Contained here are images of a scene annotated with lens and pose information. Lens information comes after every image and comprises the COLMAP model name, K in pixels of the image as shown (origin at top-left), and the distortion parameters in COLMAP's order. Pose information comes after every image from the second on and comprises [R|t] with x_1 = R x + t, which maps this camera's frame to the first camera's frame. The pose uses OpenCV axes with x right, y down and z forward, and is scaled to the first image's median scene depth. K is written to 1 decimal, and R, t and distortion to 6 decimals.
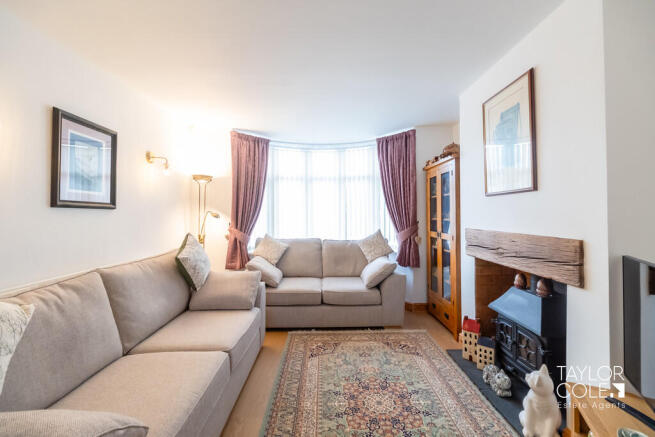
lens RADIAL K [[286.5, 0, 326.9], [0, 286.5, 209.9], [0, 0, 1]] dist [-0.003401, -0.000831]
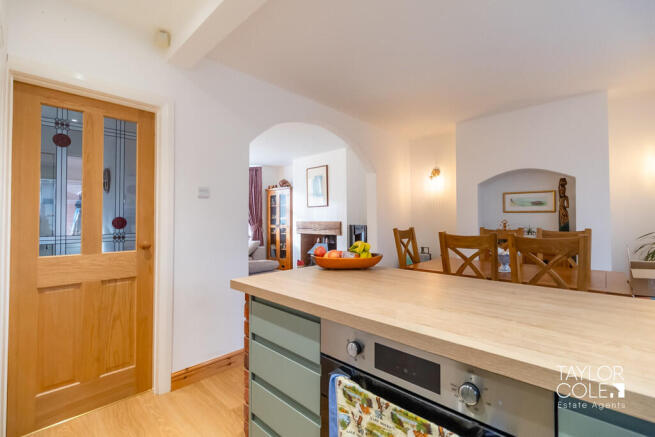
lens RADIAL K [[286.5, 0, 324.7], [0, 286.5, 217.5], [0, 0, 1]] dist [-0.003401, -0.000831]
pose [[0.694006, 0.013586, 0.719841, -1.085675], [-0.015579, 0.999871, -0.003852, 0.045657], [-0.719801, -0.008541, 0.694128, -0.791759]]
